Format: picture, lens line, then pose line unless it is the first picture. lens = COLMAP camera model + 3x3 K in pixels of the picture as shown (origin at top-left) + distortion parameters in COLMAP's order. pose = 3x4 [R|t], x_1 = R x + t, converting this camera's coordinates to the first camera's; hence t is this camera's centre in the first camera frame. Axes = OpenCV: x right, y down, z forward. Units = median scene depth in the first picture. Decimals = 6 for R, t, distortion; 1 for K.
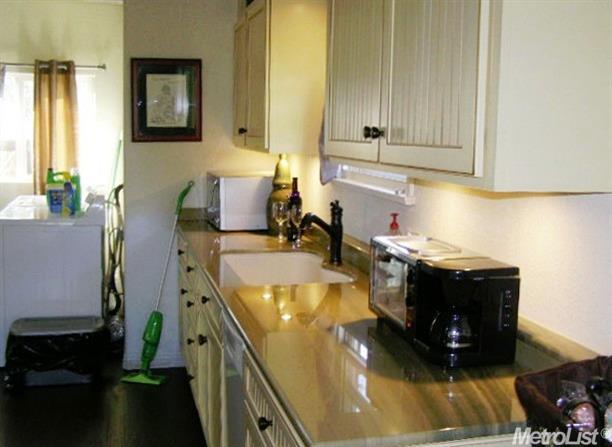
lens RADIAL K [[707.6, 0, 306.0], [0, 707.6, 223.5], [0, 0, 1]] dist [-0.143638, -0.004023]
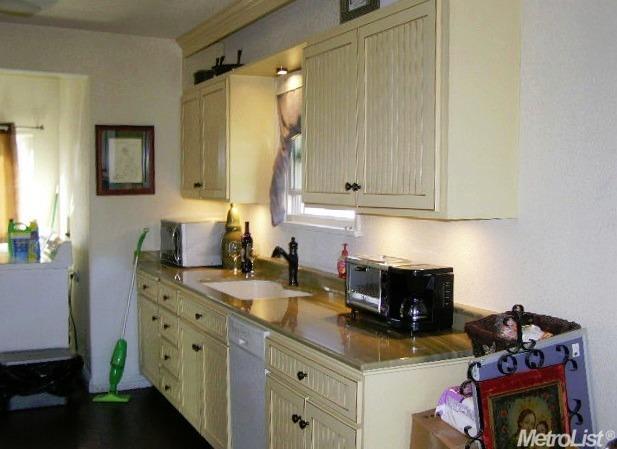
lens RADIAL K [[702.4, 0, 308.5], [0, 702.4, 224.5], [0, 0, 1]] dist [-0.107426, 0.010412]
pose [[0.979642, -0.023621, 0.199358, -0.148969], [0.037308, 0.997176, -0.065182, 0.024100], [-0.197255, 0.071293, 0.977756, -0.231062]]
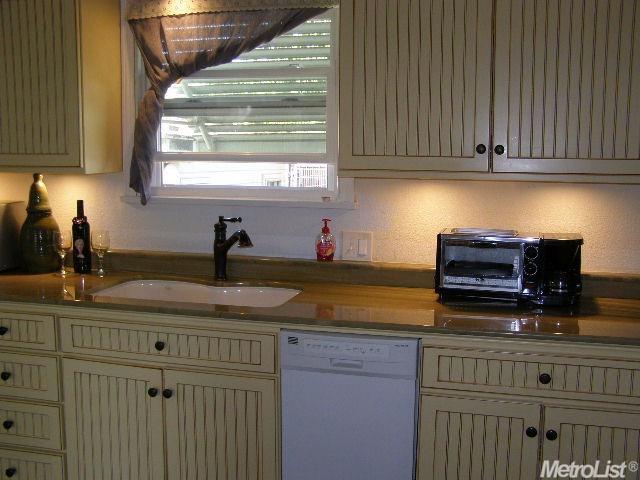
lens RADIAL K [[705.1, 0, 320.0], [0, 705.1, 240.0], [0, 0, 1]] dist [-0.008079, -0.004965]
pose [[0.513048, -0.139912, 0.846880, -0.571914], [0.115995, 0.988877, 0.093100, -0.059704], [-0.850486, 0.050469, 0.523571, 0.282056]]
